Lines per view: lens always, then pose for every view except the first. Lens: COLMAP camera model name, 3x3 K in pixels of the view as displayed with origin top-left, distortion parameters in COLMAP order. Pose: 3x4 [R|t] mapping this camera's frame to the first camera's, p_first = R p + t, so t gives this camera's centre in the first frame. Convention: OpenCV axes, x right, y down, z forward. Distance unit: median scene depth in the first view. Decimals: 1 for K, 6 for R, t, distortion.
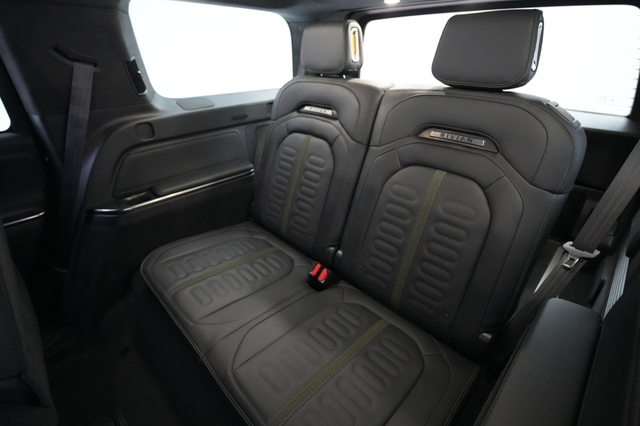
lens RADIAL K [[310.8, 0, 320.9], [0, 310.8, 209.9], [0, 0, 1]] dist [0.005981, 0.000263]
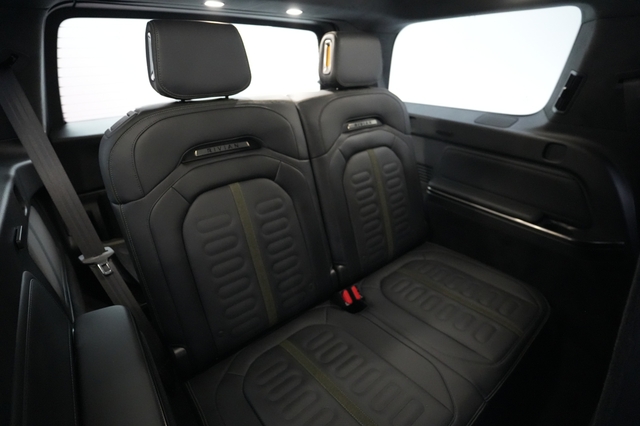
lens RADIAL K [[310.8, 0, 321.0], [0, 310.8, 216.5], [0, 0, 1]] dist [0.005981, 0.000263]
pose [[0.090209, -0.446064, 0.890443, -0.715315], [0.480284, 0.802736, 0.353471, -0.353092], [-0.872462, 0.395780, 0.286652, 0.694231]]
